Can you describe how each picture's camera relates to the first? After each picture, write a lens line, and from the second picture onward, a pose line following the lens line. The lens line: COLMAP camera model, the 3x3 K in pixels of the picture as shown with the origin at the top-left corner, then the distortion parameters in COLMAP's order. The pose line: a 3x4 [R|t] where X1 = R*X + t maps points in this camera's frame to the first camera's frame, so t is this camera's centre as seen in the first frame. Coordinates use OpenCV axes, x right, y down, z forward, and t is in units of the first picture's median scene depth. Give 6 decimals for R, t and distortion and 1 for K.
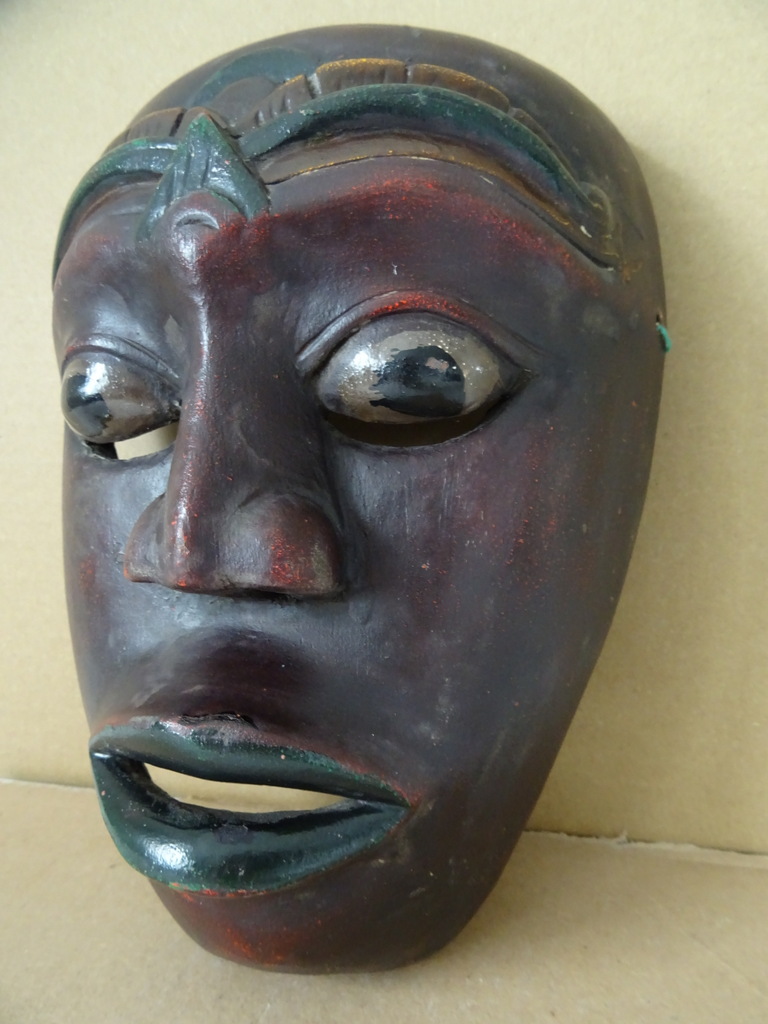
lens RADIAL K [[736.7, 0, 386.5], [0, 736.7, 506.4], [0, 0, 1]] dist [0.011162, 0.005290]
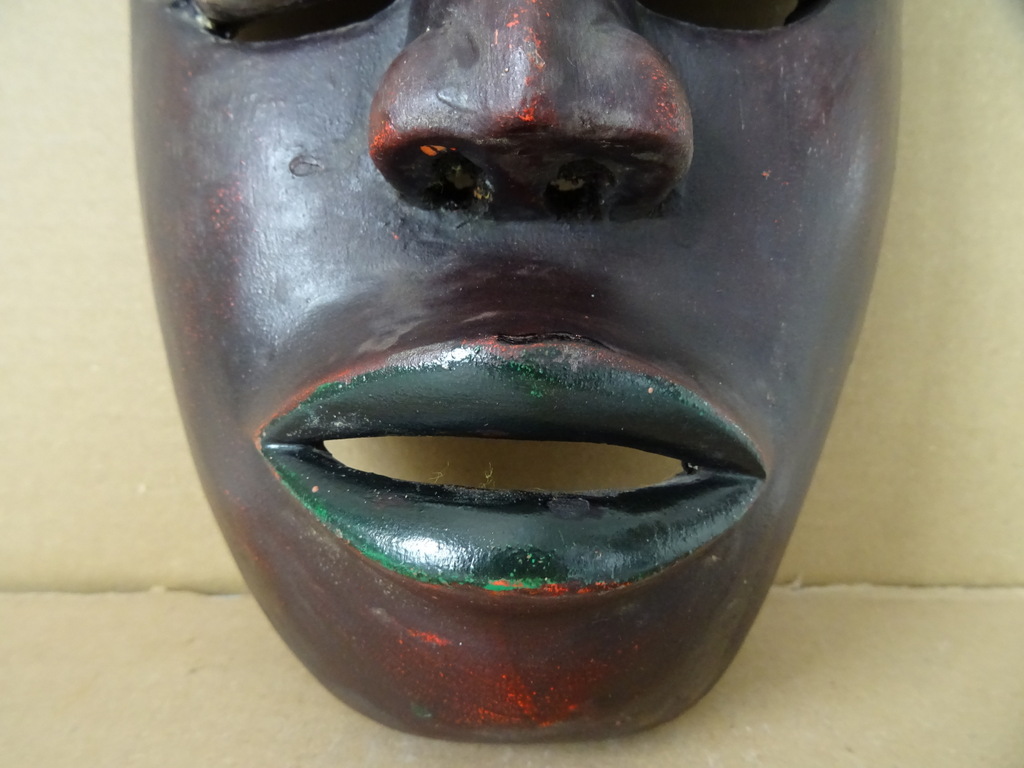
lens RADIAL K [[736.7, 0, 514.8], [0, 736.7, 372.6], [0, 0, 1]] dist [0.011162, 0.005290]
pose [[0.955957, 0.013140, 0.293213, -0.424937], [-0.009296, 0.999852, -0.014499, 0.304770], [-0.293360, 0.011135, 0.955937, 0.339678]]
